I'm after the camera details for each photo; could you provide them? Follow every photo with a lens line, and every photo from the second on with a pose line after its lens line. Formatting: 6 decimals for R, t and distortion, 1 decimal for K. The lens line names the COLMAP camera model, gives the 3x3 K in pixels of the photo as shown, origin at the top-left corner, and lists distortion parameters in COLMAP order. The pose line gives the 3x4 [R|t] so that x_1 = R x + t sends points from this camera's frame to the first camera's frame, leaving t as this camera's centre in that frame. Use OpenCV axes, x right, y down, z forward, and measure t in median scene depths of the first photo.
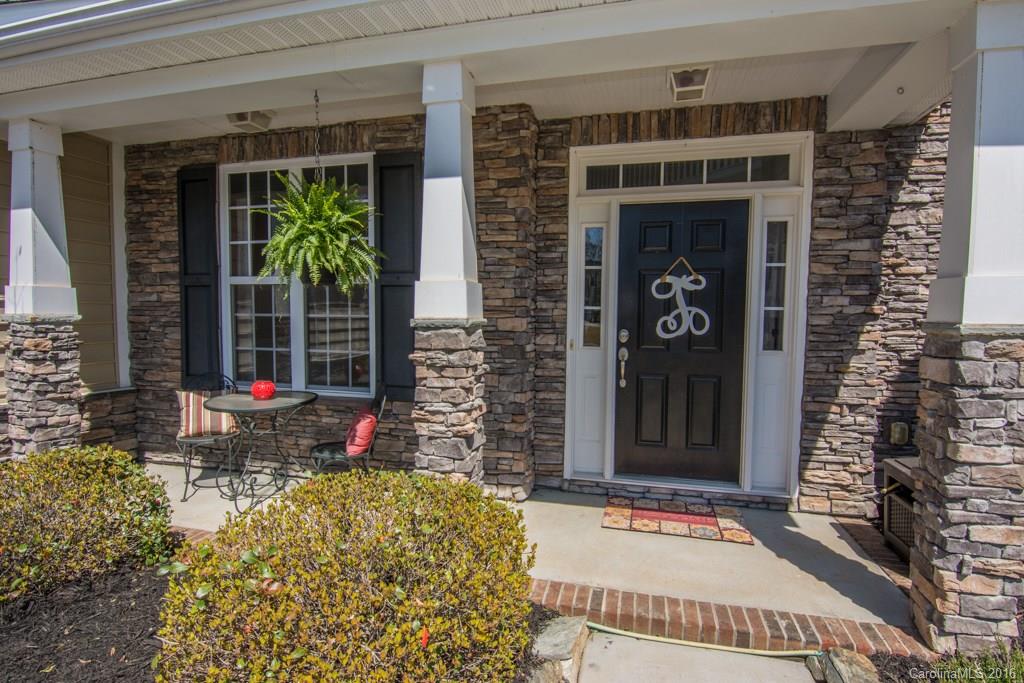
lens RADIAL K [[496.7, 0, 514.7], [0, 496.7, 342.7], [0, 0, 1]] dist [-0.008763, -0.001210]
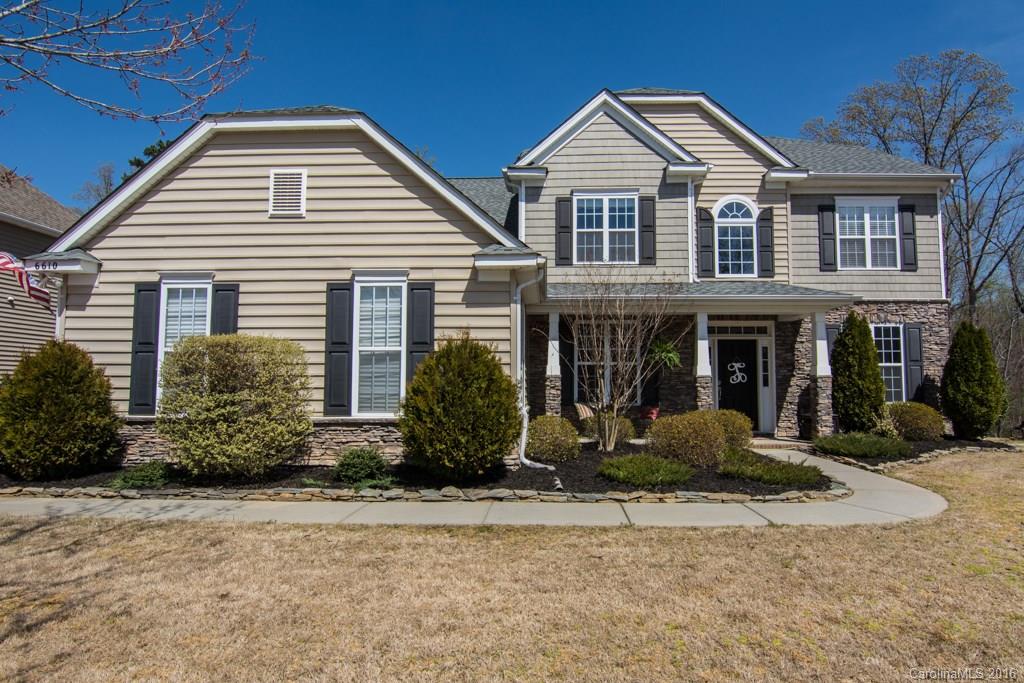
lens RADIAL K [[510.9, 0, 513.7], [0, 510.9, 358.9], [0, 0, 1]] dist [-0.000343, -0.000147]
pose [[0.979114, 0.006358, 0.203211, -1.807365], [0.016443, 0.993760, -0.110320, 0.181791], [-0.202645, 0.111357, 0.972900, -1.965773]]
